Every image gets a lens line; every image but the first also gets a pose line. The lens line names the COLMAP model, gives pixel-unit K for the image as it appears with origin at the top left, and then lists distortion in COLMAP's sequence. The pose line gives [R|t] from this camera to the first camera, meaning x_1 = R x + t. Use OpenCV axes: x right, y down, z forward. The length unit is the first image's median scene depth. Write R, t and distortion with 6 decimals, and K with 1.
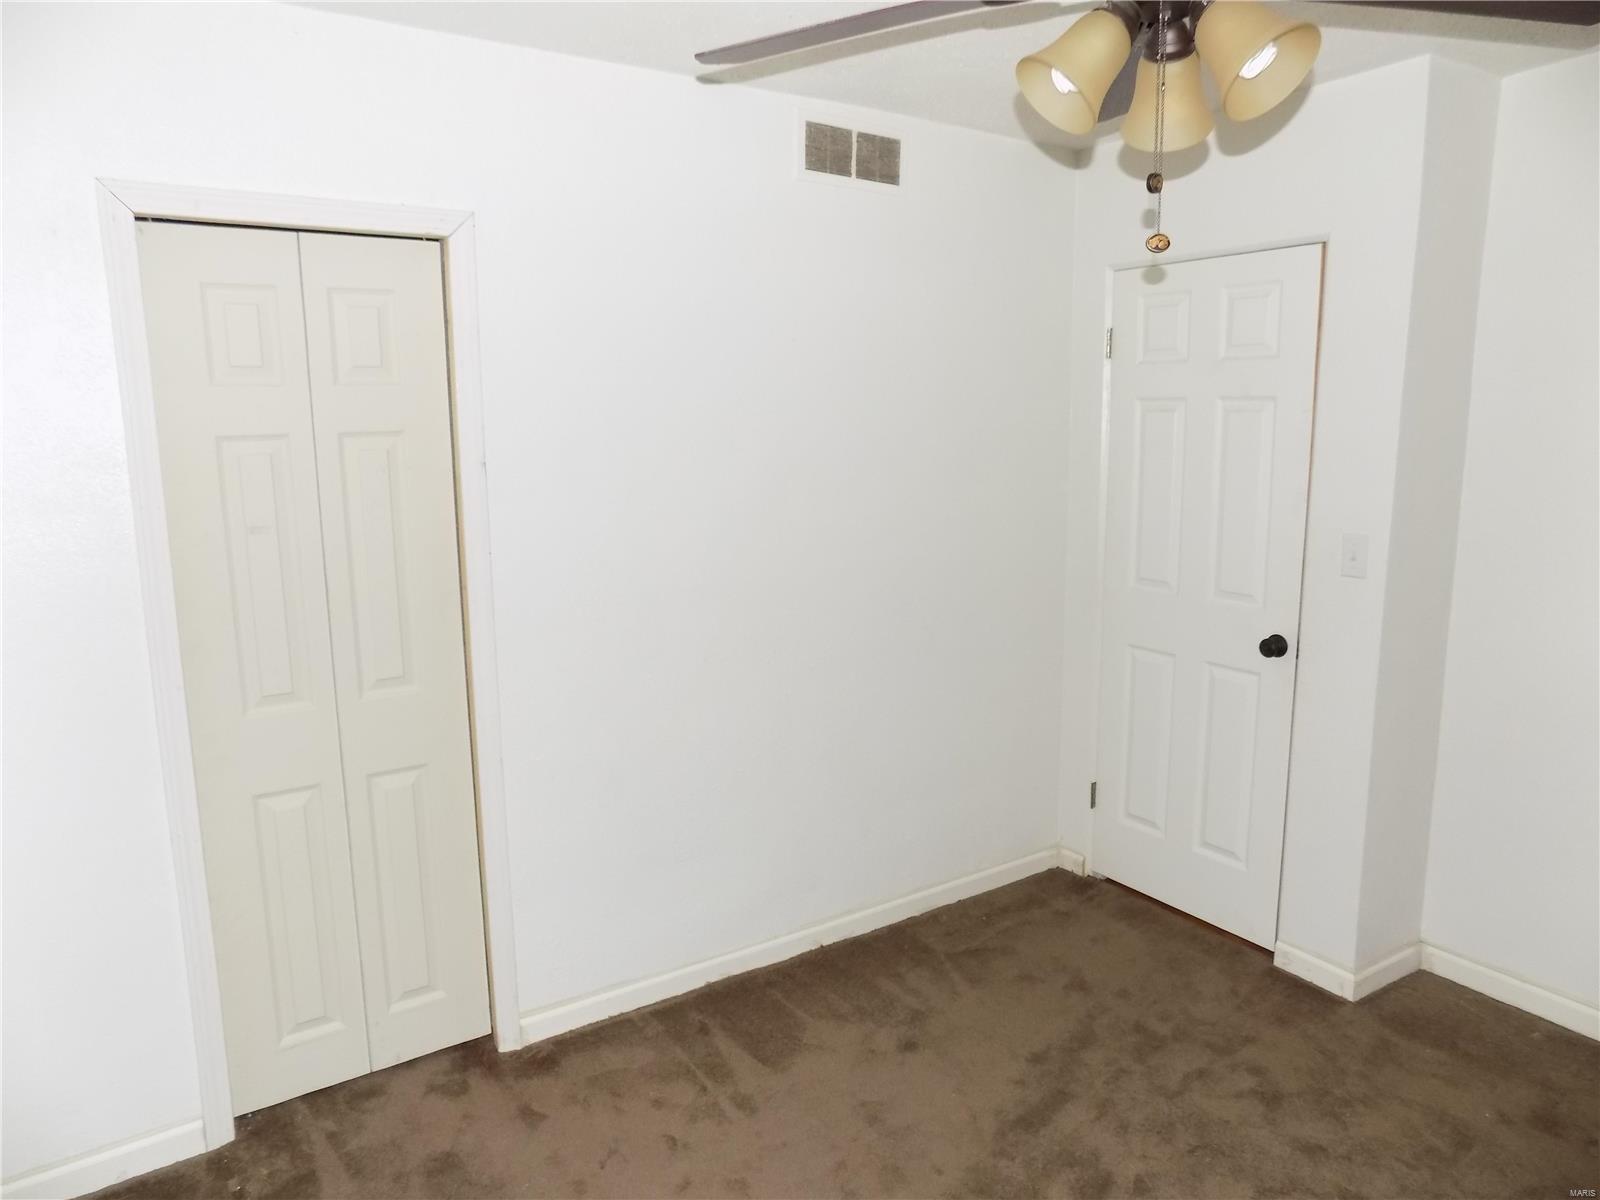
lens RADIAL K [[1077.4, 0, 802.1], [0, 1077.4, 591.7], [0, 0, 1]] dist [-0.080791, 0.081543]
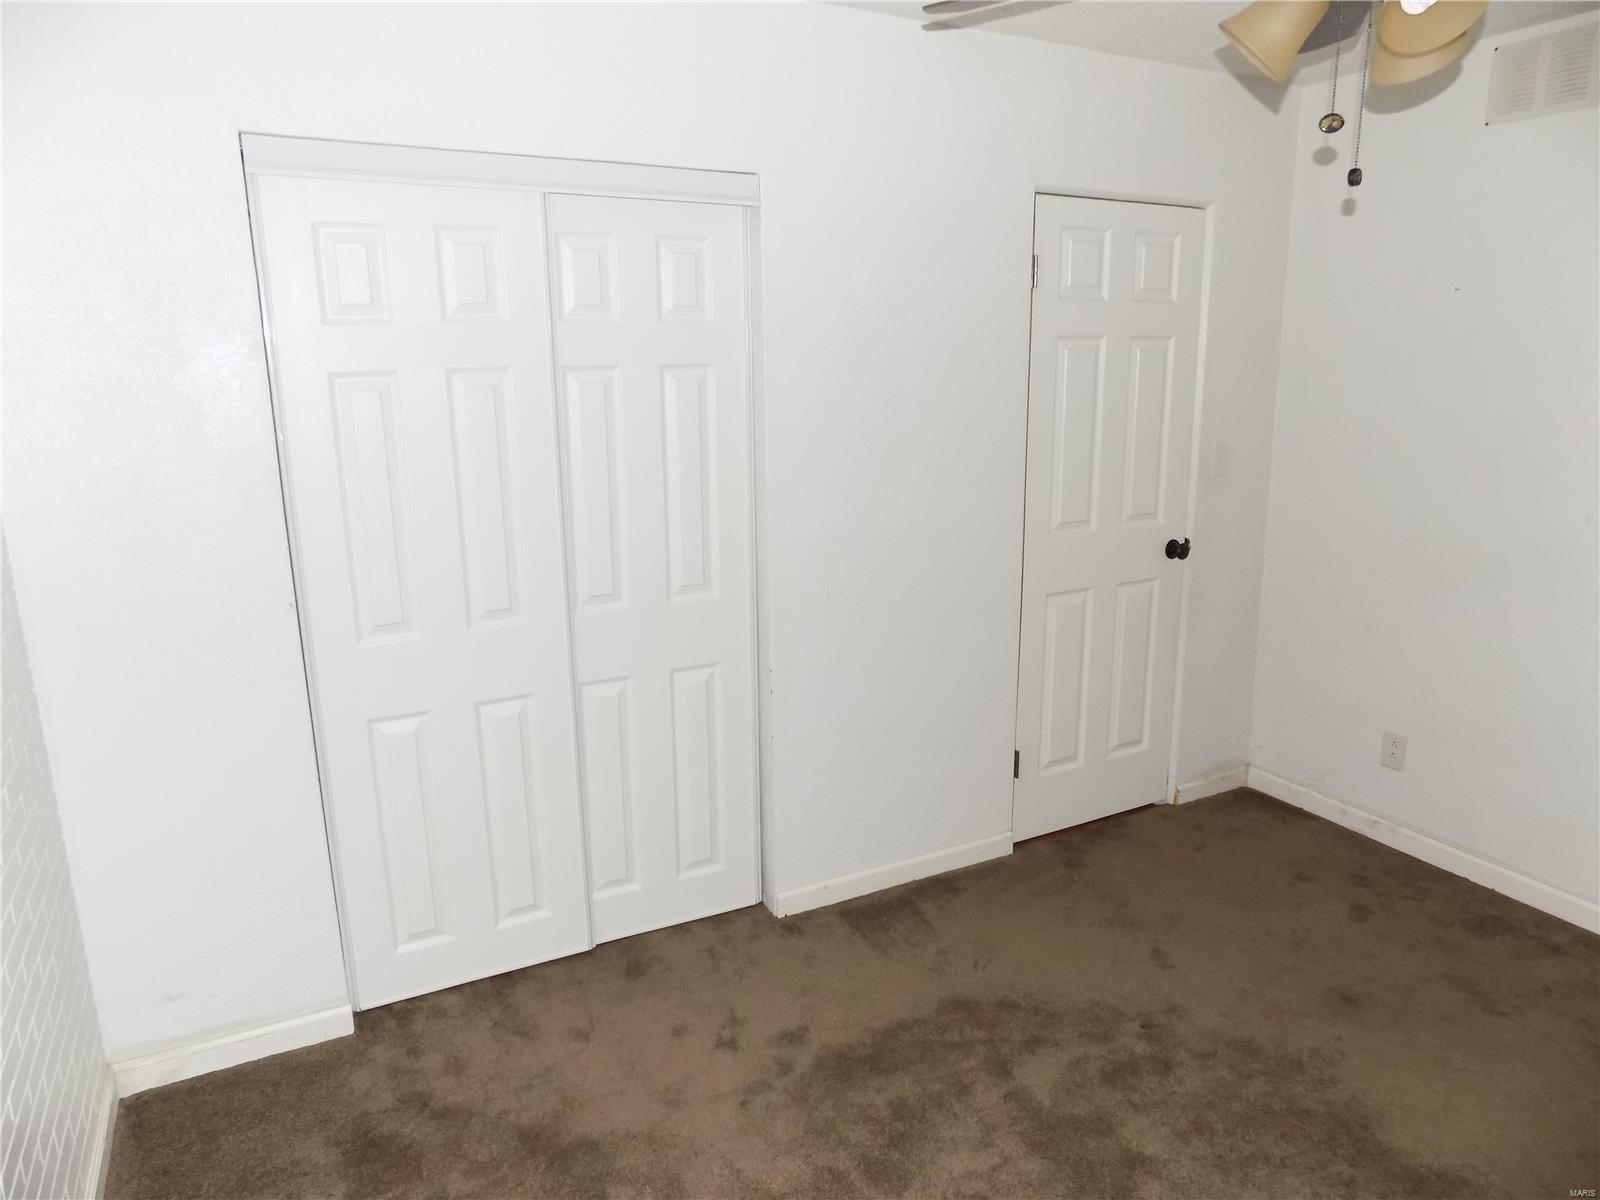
lens RADIAL K [[1077.4, 0, 802.1], [0, 1077.4, 591.7], [0, 0, 1]] dist [-0.080791, 0.081543]
pose [[0.996418, 0.014794, -0.083266, -0.088645], [-0.009989, 0.998276, 0.057833, 0.012029], [0.083978, -0.056794, 0.994848, -0.056677]]
